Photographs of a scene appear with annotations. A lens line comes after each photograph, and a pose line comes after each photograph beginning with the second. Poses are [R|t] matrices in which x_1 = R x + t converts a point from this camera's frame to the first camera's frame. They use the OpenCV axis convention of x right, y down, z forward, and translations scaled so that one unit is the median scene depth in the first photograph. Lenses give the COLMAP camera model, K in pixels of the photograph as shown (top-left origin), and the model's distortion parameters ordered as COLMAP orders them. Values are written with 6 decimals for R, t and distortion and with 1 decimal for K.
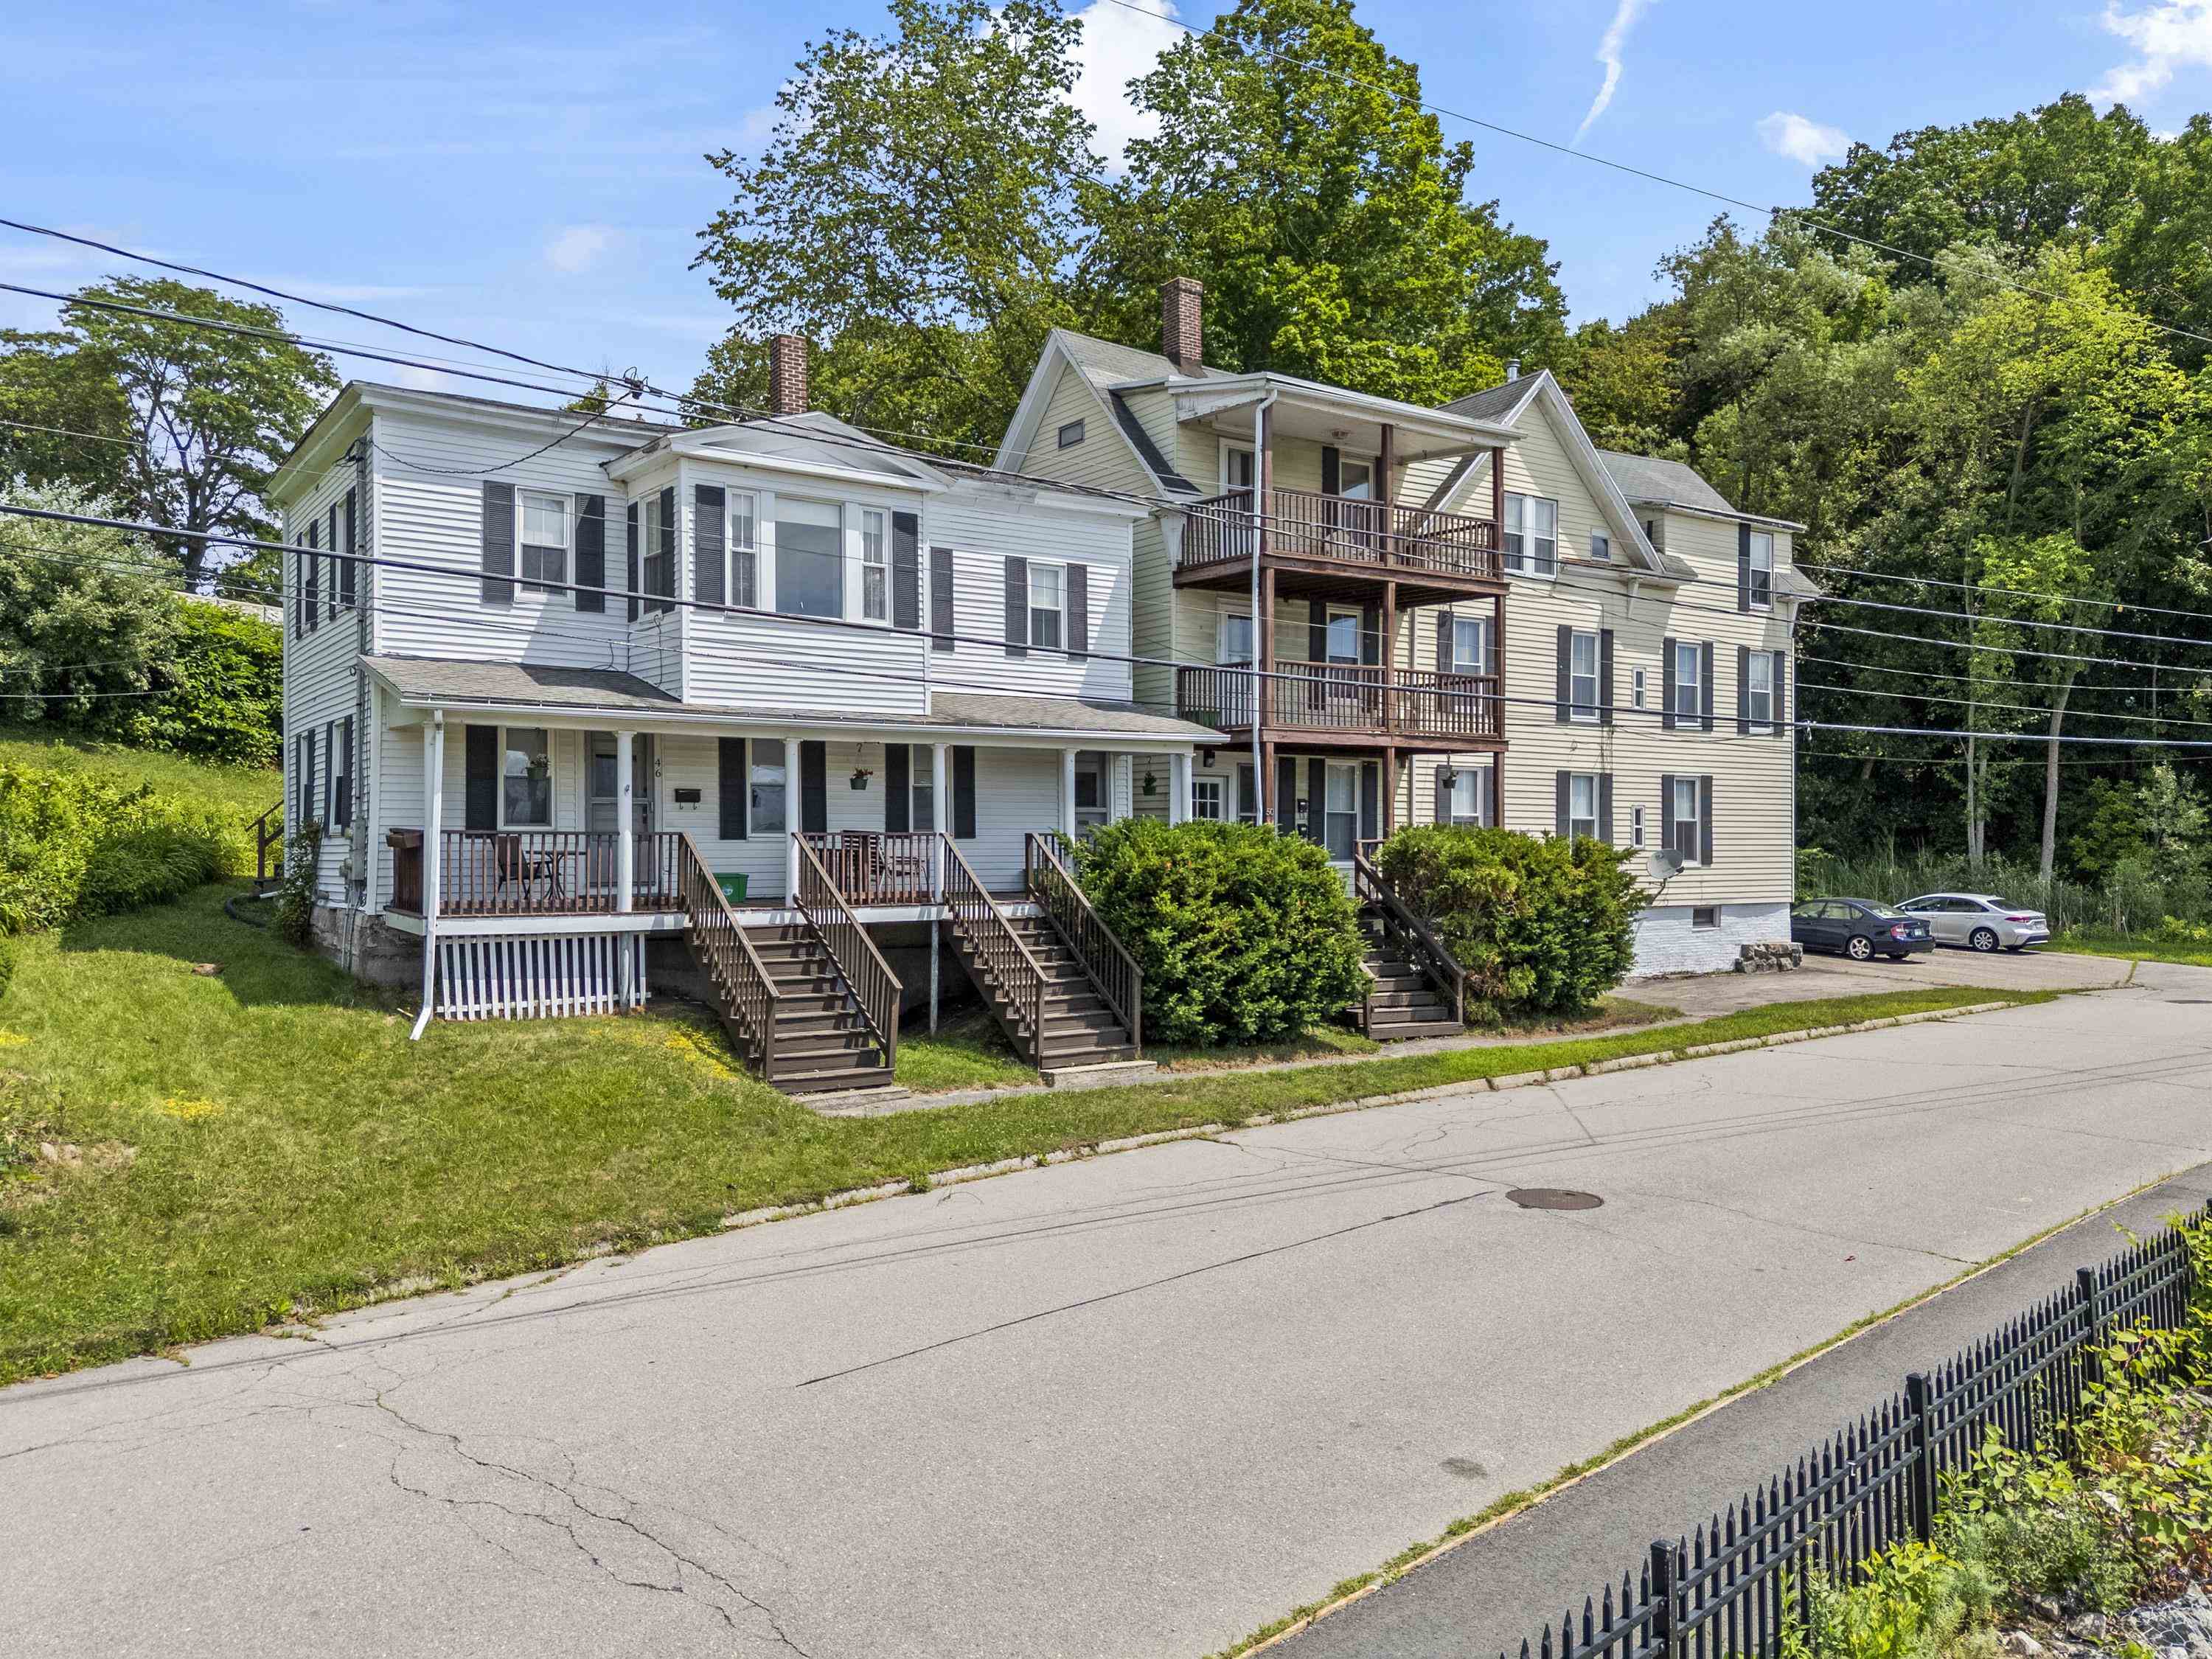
lens RADIAL K [[1626.0, 0, 1101.1], [0, 1626.0, 828.4], [0, 0, 1]] dist [0.063289, -0.056342]
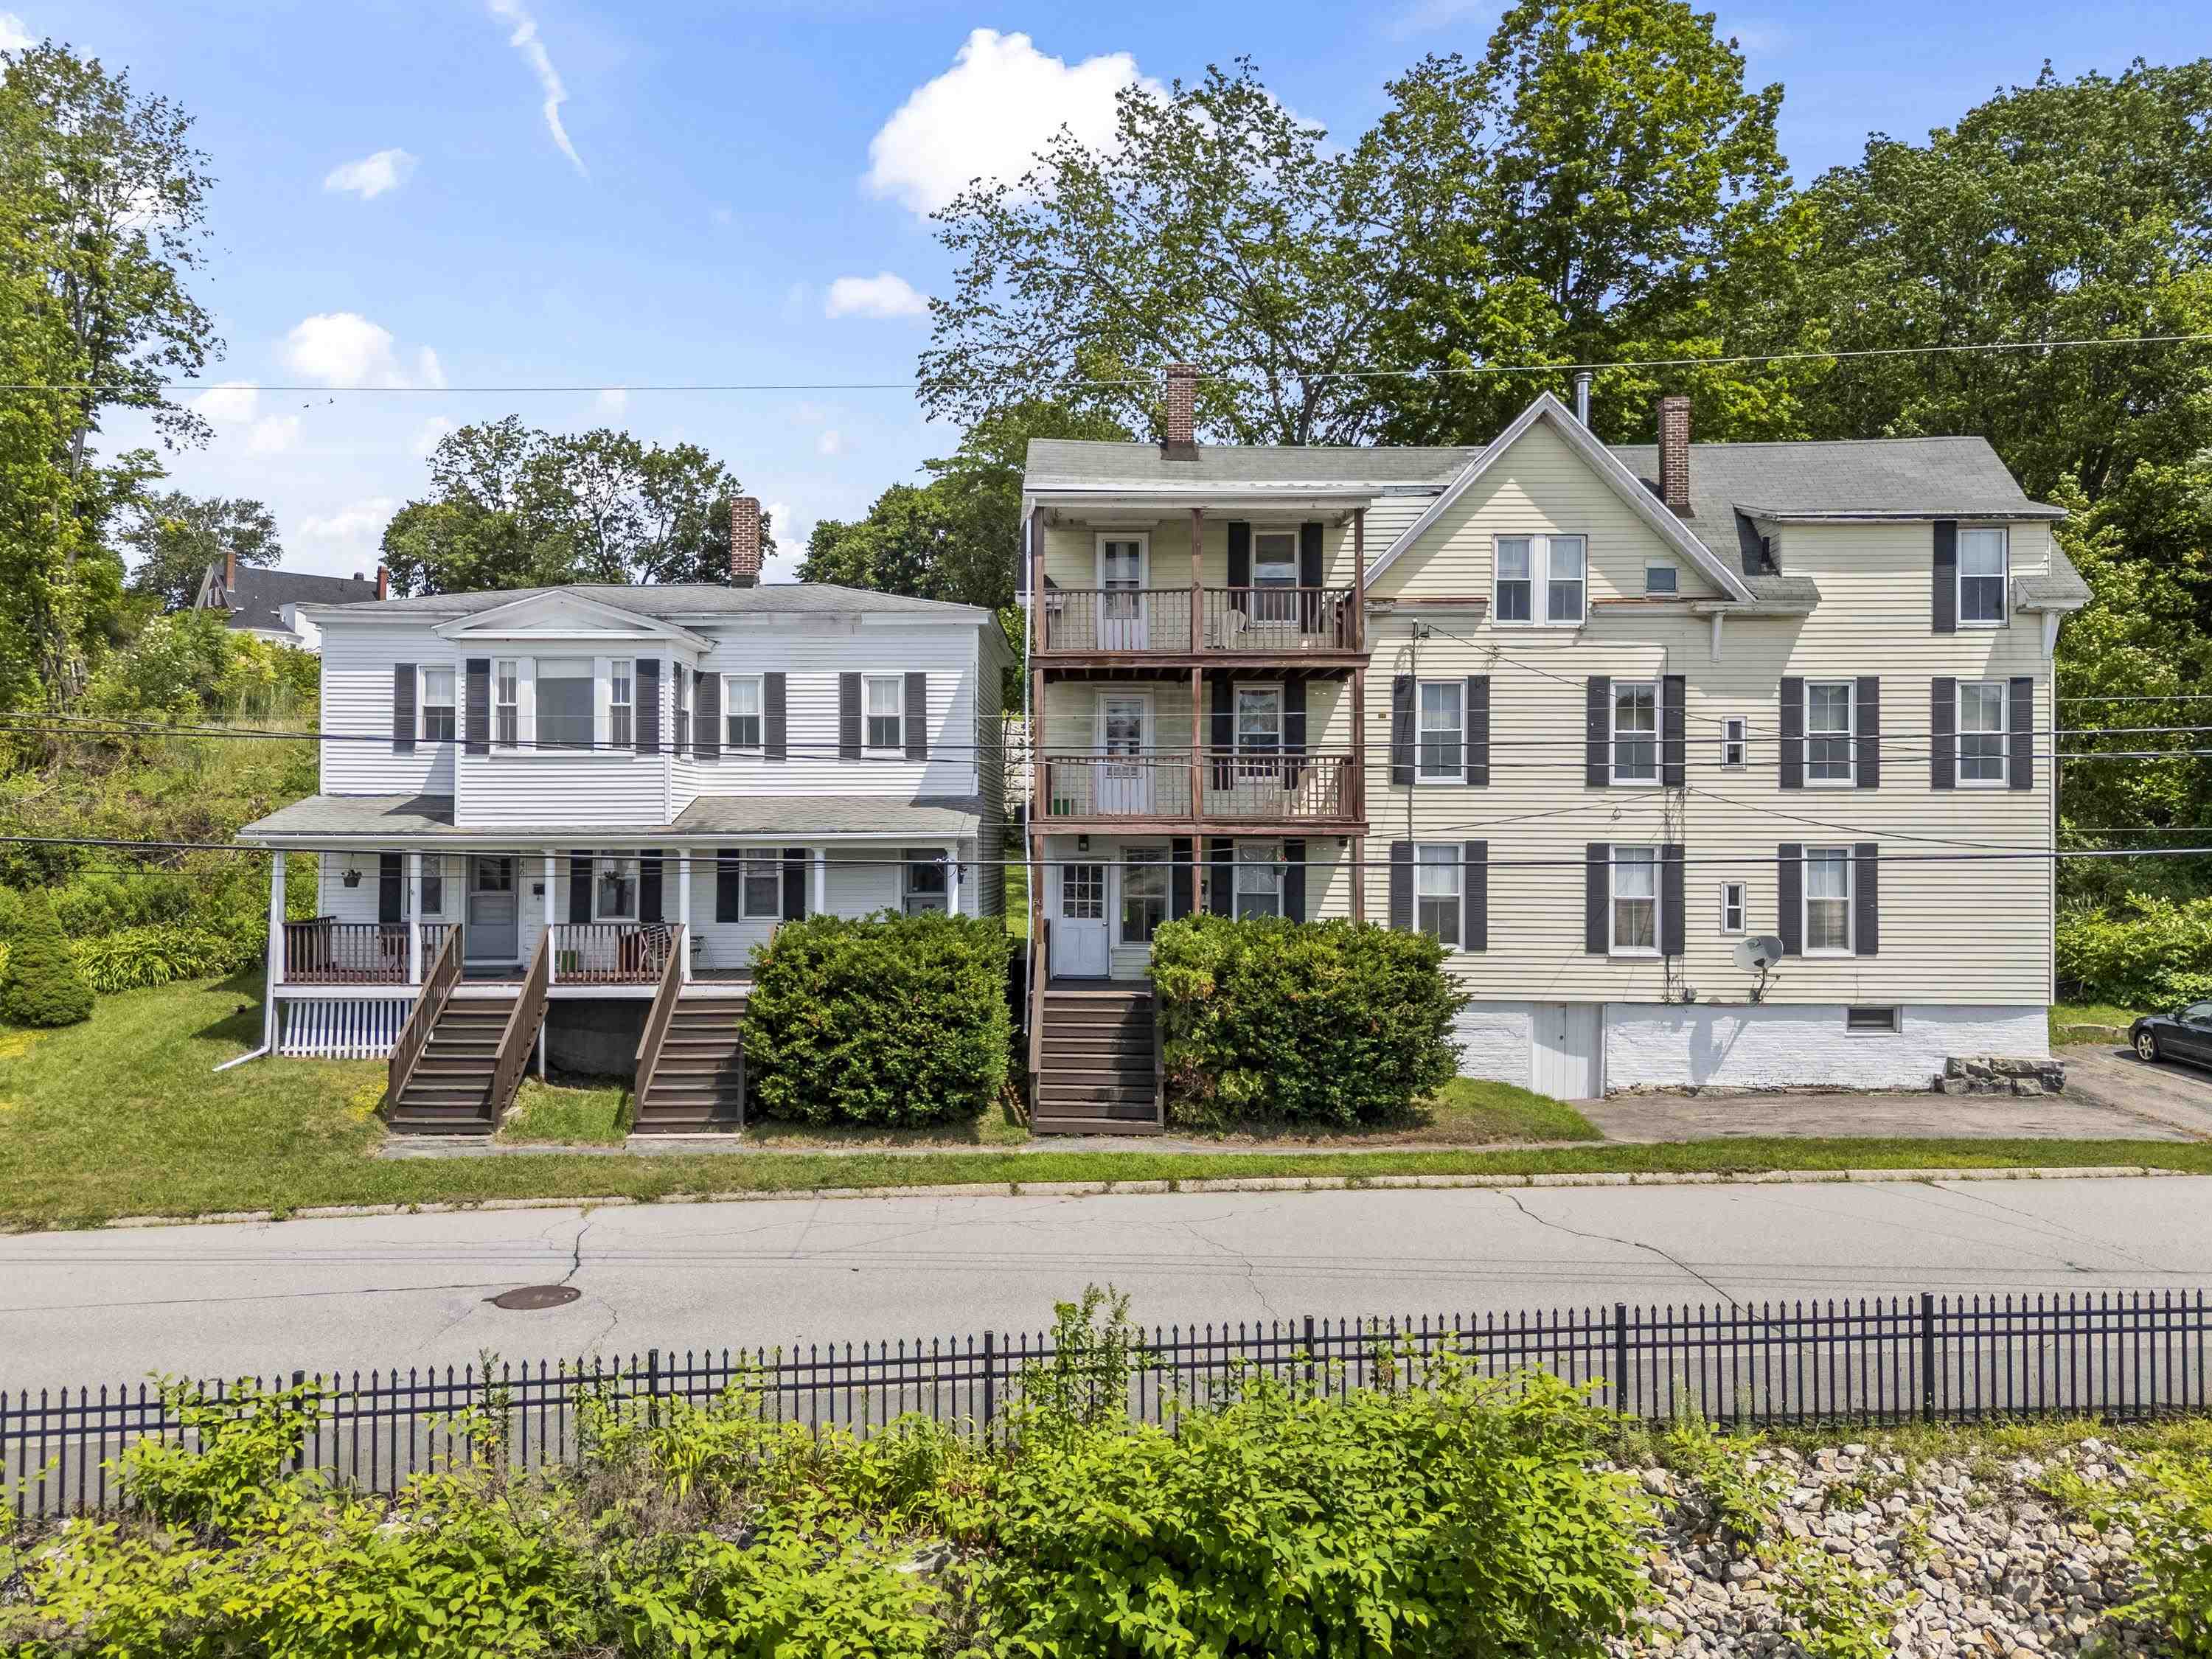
lens RADIAL K [[1626.0, 0, 1113.0], [0, 1626.0, 824.4], [0, 0, 1]] dist [0.063289, -0.056342]
pose [[0.814889, -0.005021, -0.579595, 0.761459], [0.004546, 0.999987, -0.002271, -0.058586], [0.579599, -0.000784, 0.814902, 0.185850]]
